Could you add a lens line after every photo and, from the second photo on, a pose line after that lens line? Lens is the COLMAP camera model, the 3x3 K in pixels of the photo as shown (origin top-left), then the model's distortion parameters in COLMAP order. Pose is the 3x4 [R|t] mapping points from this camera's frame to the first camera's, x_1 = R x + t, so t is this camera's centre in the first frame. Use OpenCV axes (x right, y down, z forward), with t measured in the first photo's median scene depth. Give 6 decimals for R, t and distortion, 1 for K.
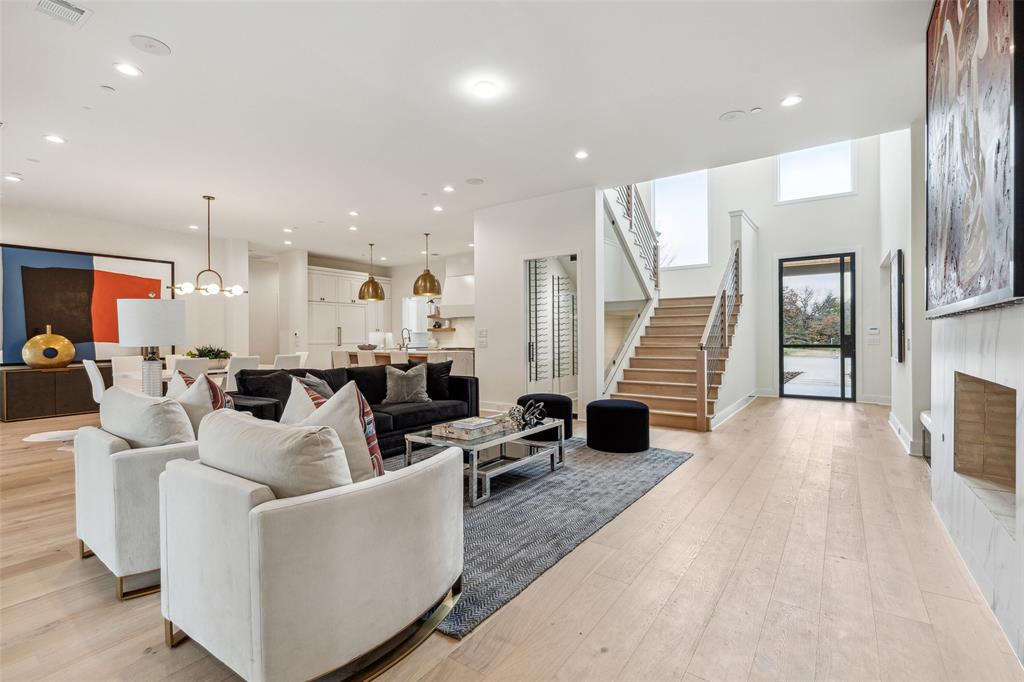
lens RADIAL K [[462.6, 0, 508.8], [0, 462.6, 337.4], [0, 0, 1]] dist [0.000259, 0.000058]
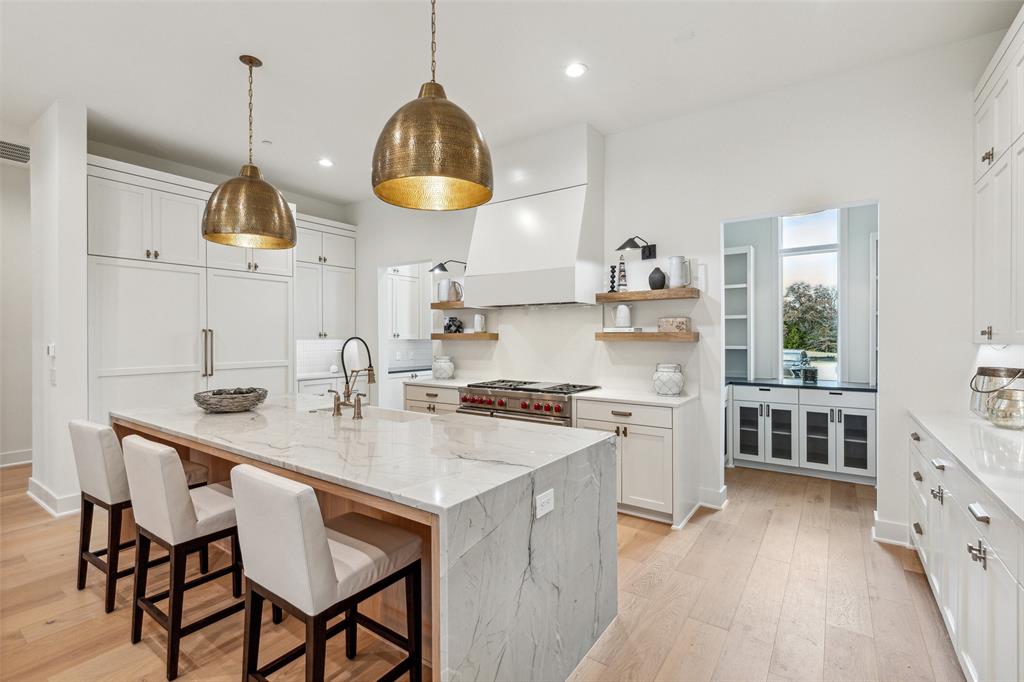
lens RADIAL K [[462.6, 0, 508.8], [0, 462.6, 337.4], [0, 0, 1]] dist [0.000259, 0.000058]
pose [[0.999989, 0.002669, -0.003925, -0.105349], [-0.002660, 0.999994, 0.002323, -0.016912], [0.003932, -0.002313, 0.999990, 0.589378]]
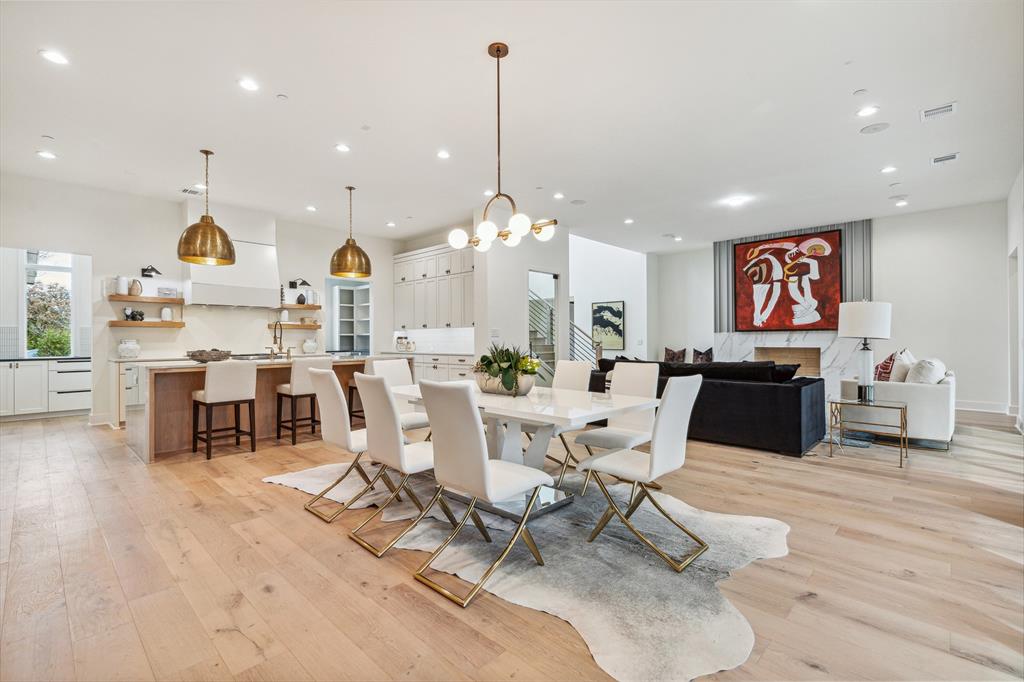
lens RADIAL K [[462.6, 0, 508.8], [0, 462.6, 337.4], [0, 0, 1]] dist [0.000259, 0.000058]
pose [[0.156173, 0.006869, 0.987706, -0.624985], [0.003457, 0.999966, -0.007501, 0.004941], [-0.987724, 0.004586, 0.156144, 0.503538]]
